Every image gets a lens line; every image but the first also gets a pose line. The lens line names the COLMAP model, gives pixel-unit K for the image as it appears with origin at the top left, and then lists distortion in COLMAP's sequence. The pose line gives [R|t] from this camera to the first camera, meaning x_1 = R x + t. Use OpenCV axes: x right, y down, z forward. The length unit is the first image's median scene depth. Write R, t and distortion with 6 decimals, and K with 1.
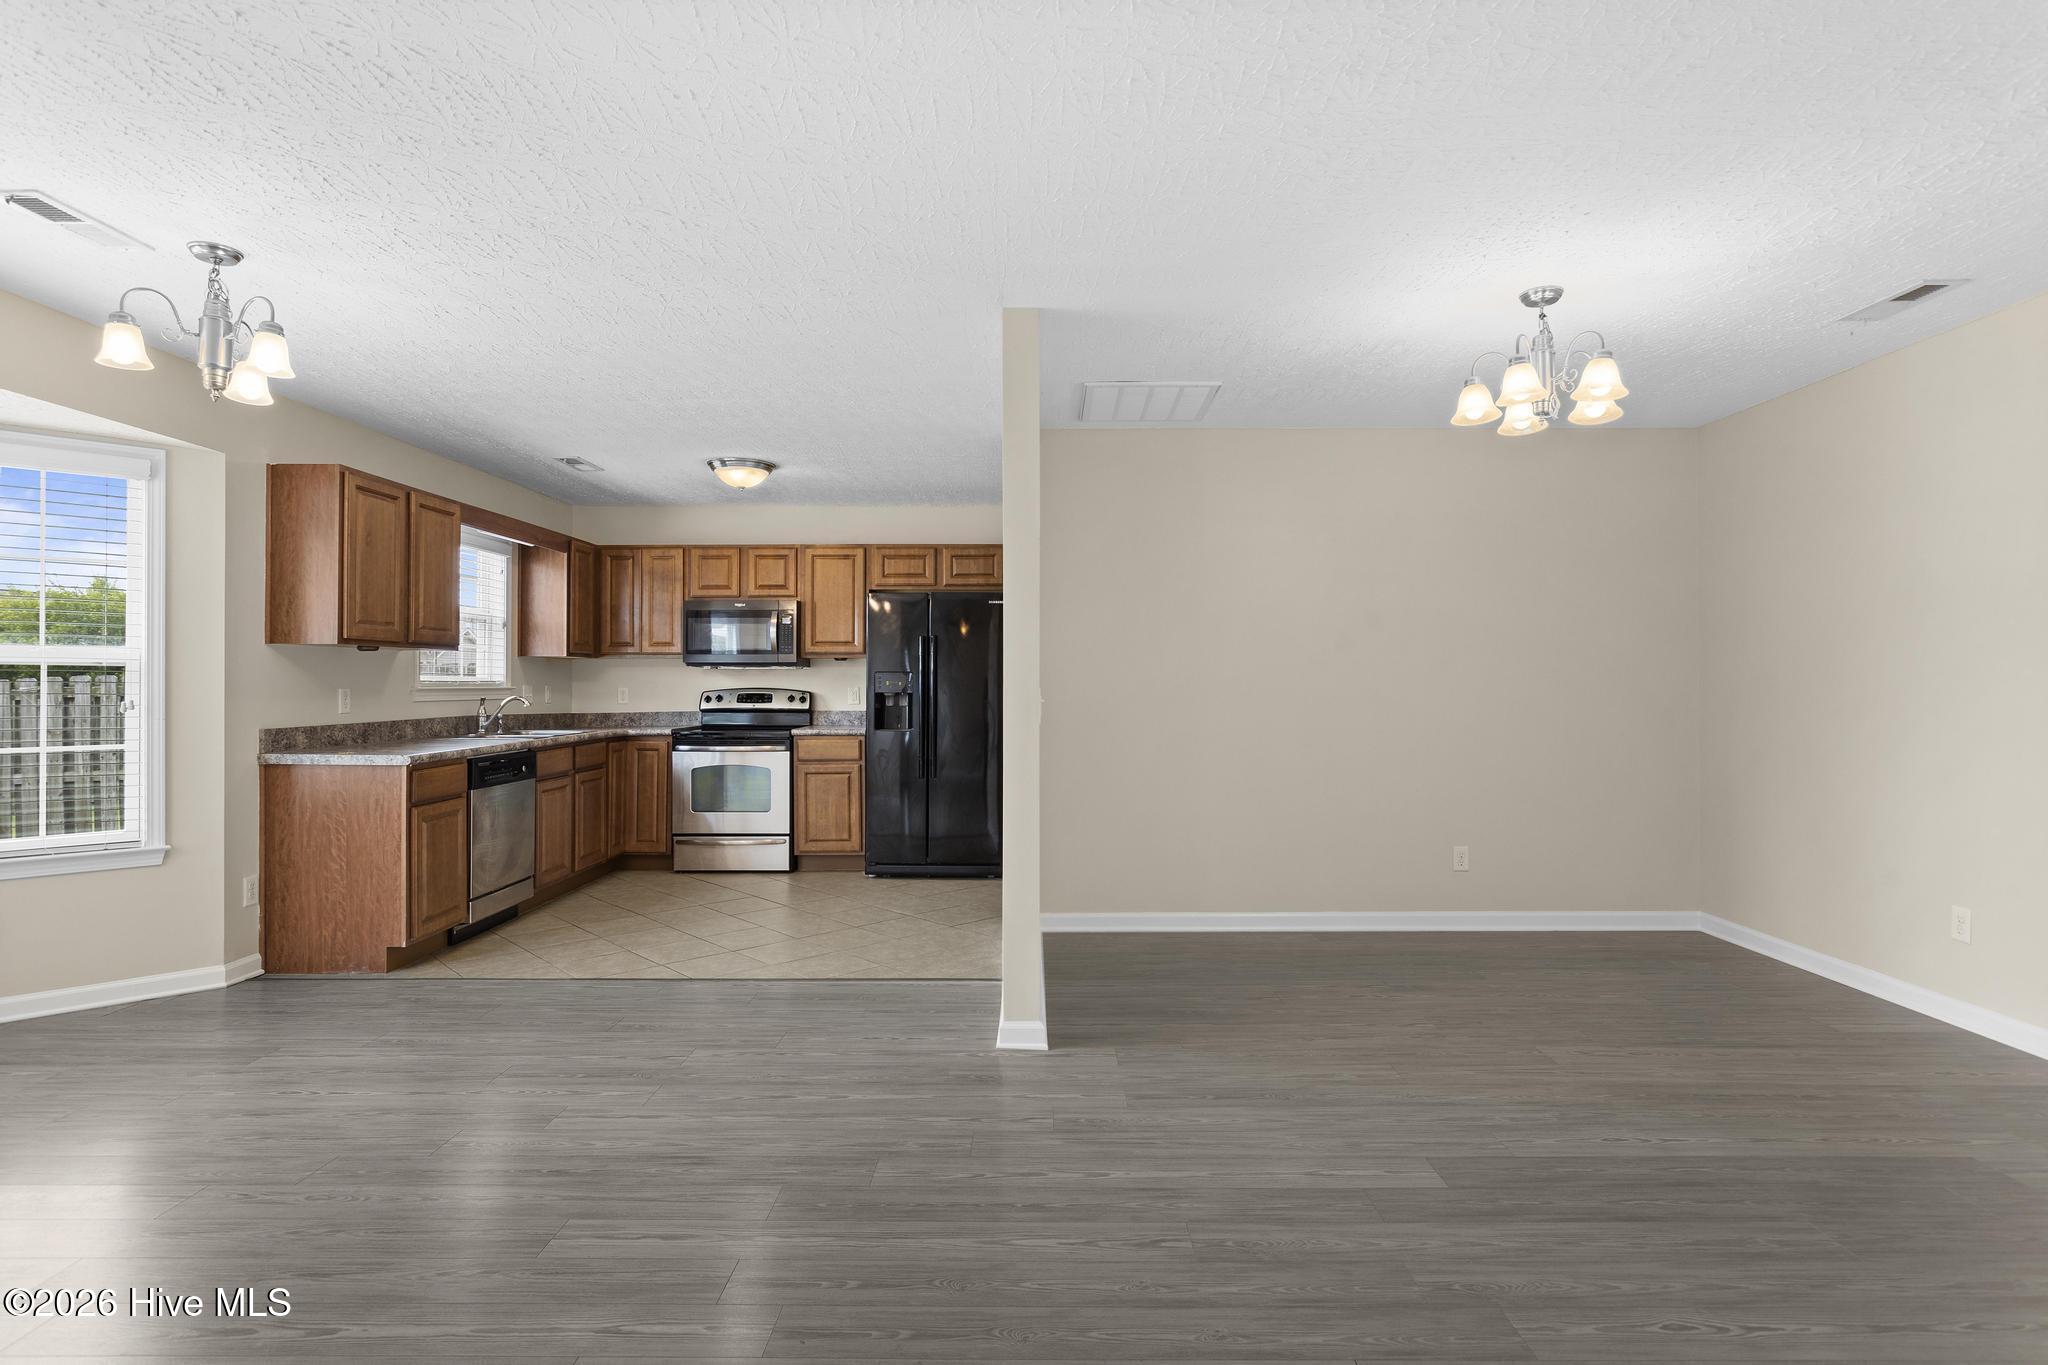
lens RADIAL K [[1034.1, 0, 1030.5], [0, 1034.1, 677.7], [0, 0, 1]] dist [-0.010595, 0.004234]
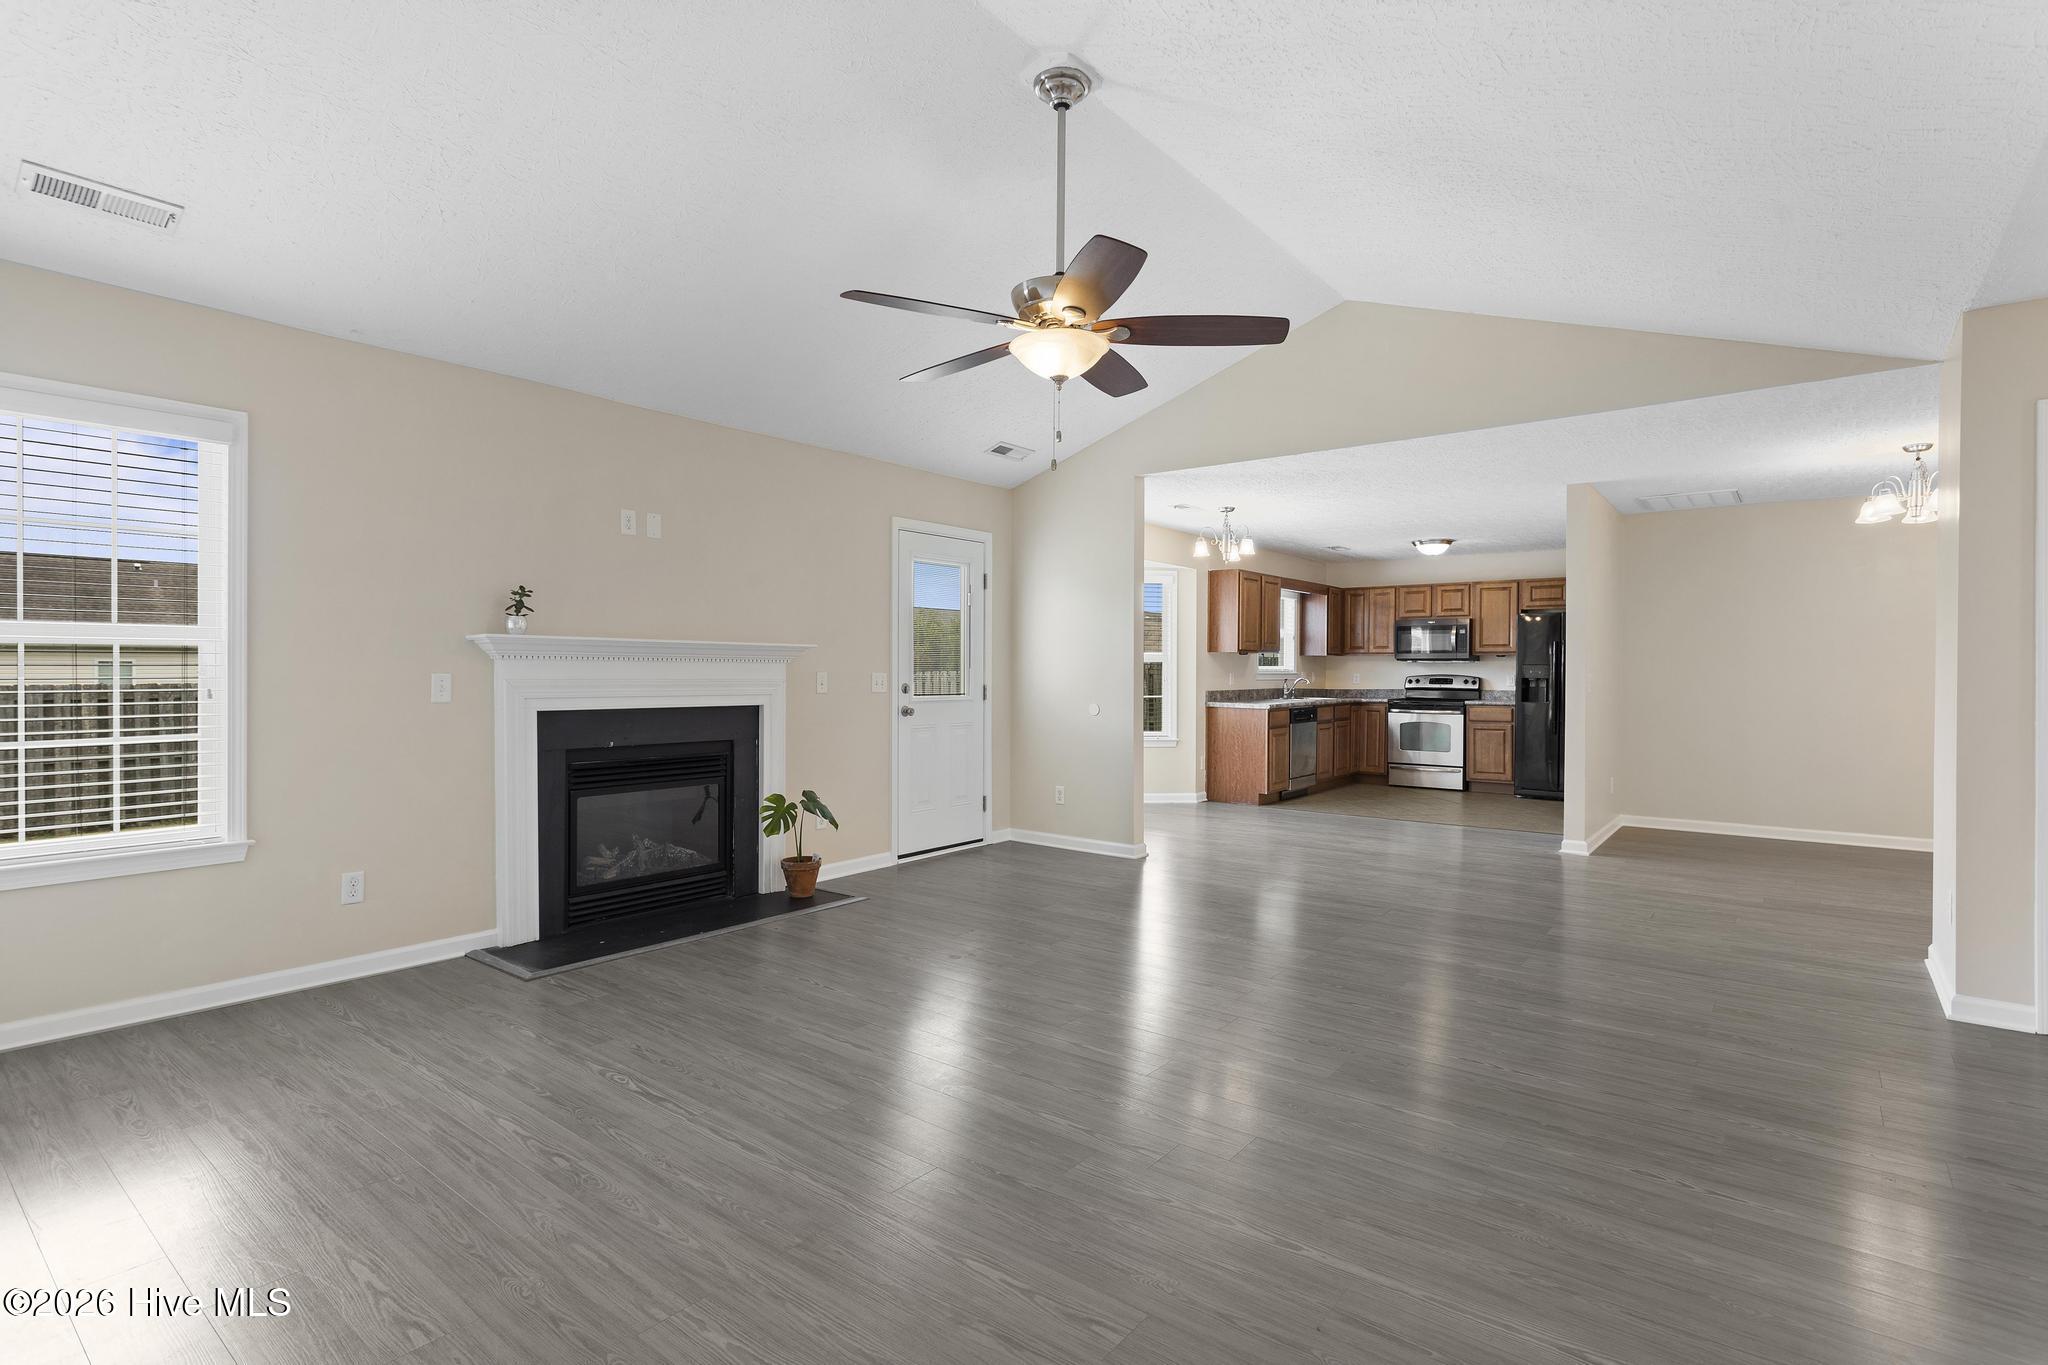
lens RADIAL K [[979.6, 0, 1037.7], [0, 979.6, 672.5], [0, 0, 1]] dist [0.000807, 0.001989]
pose [[0.790808, 0.005449, -0.612040, 0.171094], [-0.002301, 0.999980, 0.005930, -0.000795], [0.612060, -0.003282, 0.790804, -0.592209]]
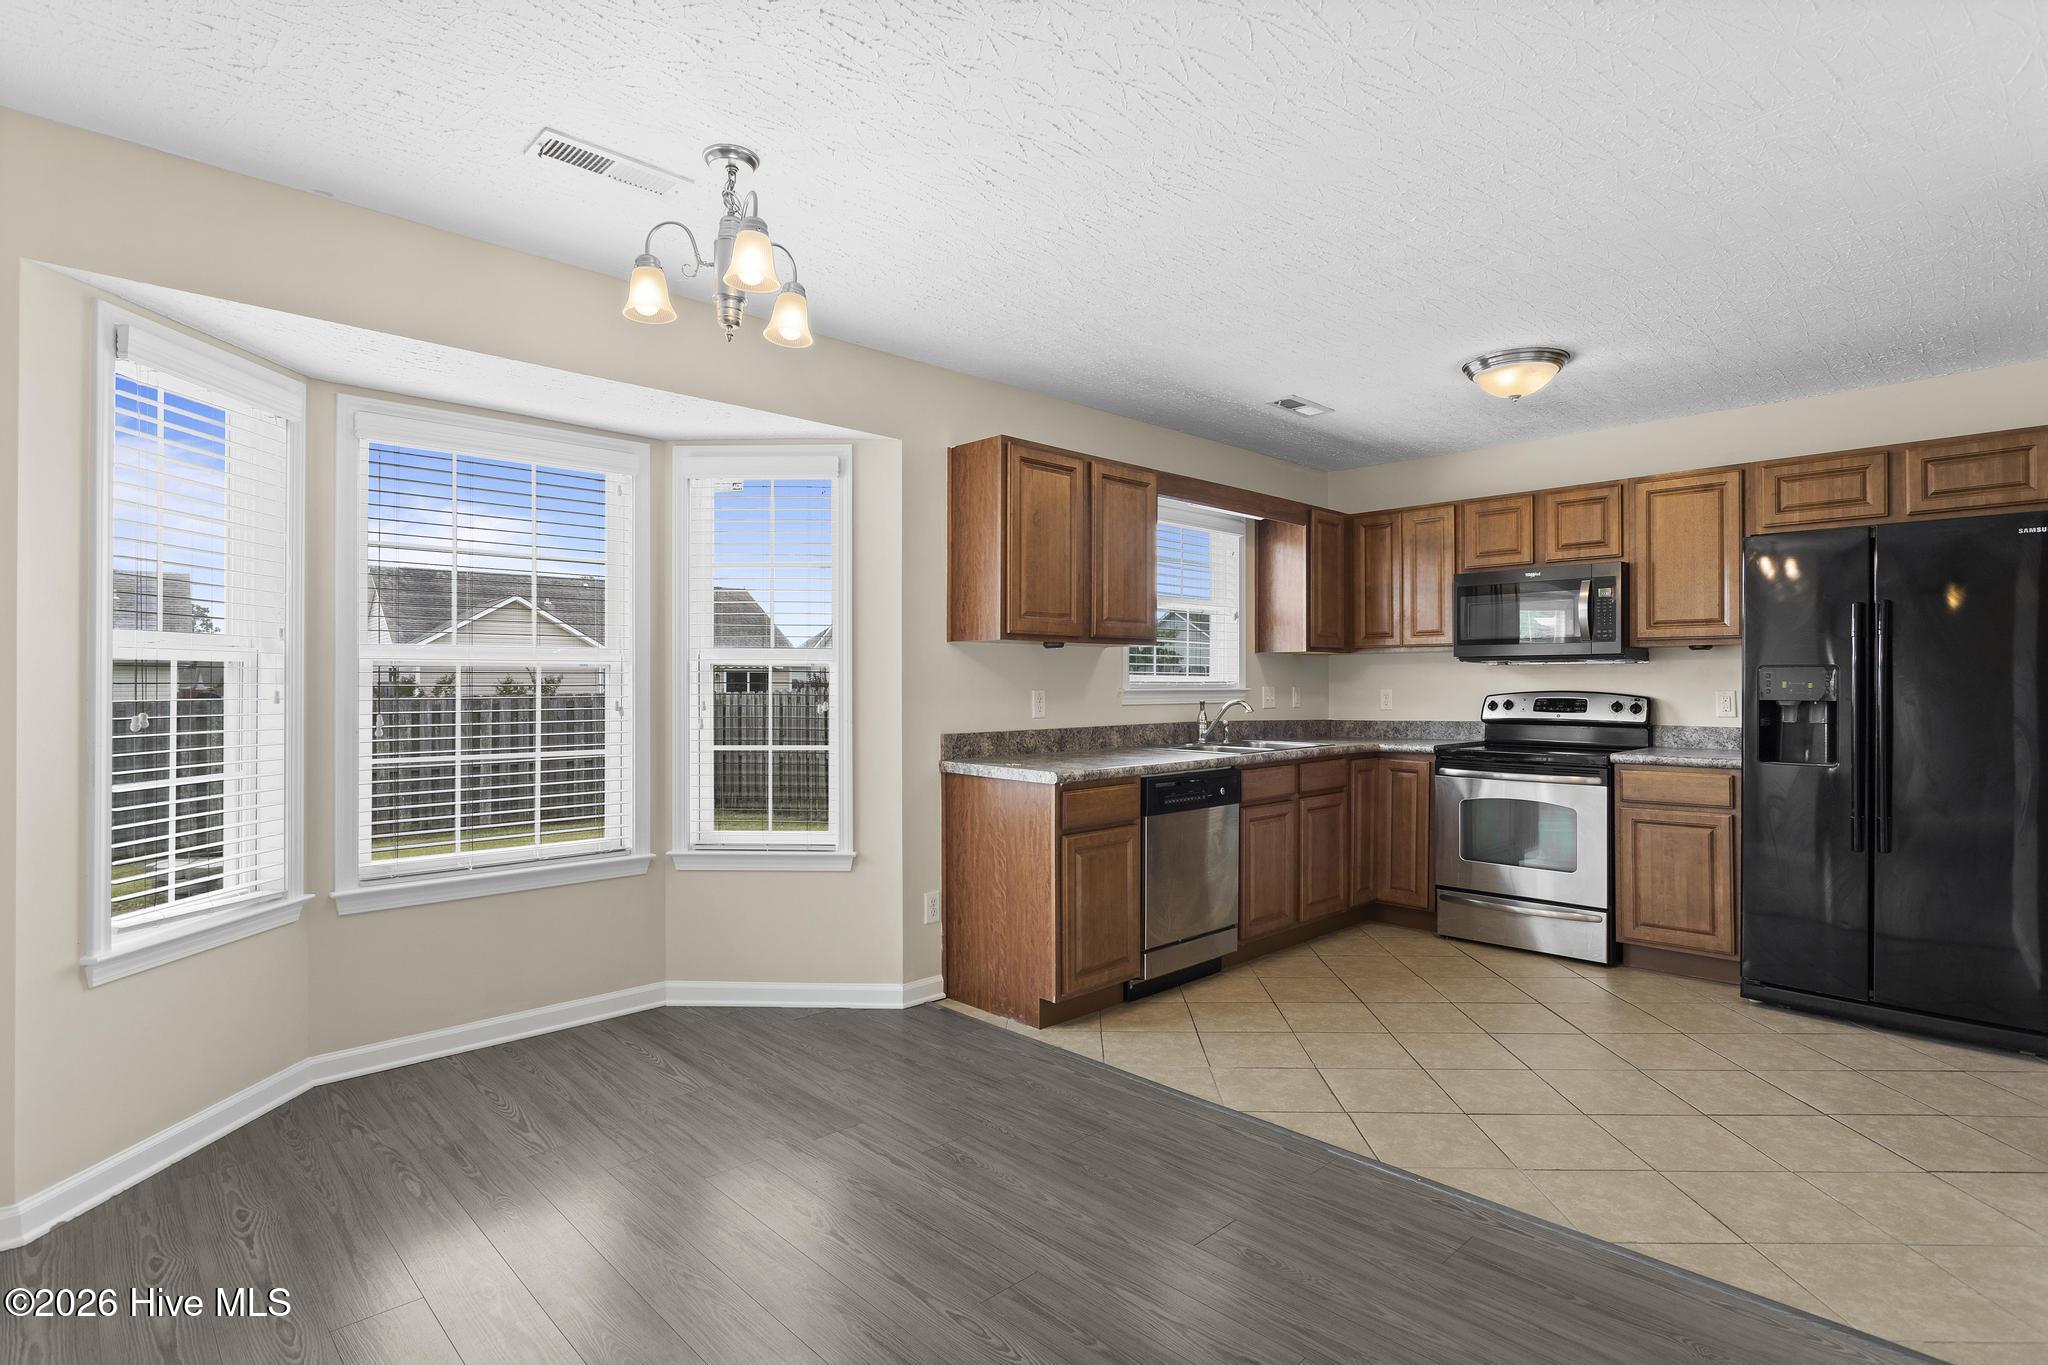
lens RADIAL K [[1034.1, 0, 1021.8], [0, 1034.1, 676.6], [0, 0, 1]] dist [-0.010595, 0.004234]
pose [[0.698496, -0.003715, -0.715605, -0.019942], [0.003404, 0.999992, -0.001869, 0.000075], [0.715606, -0.001131, 0.698503, 0.264615]]
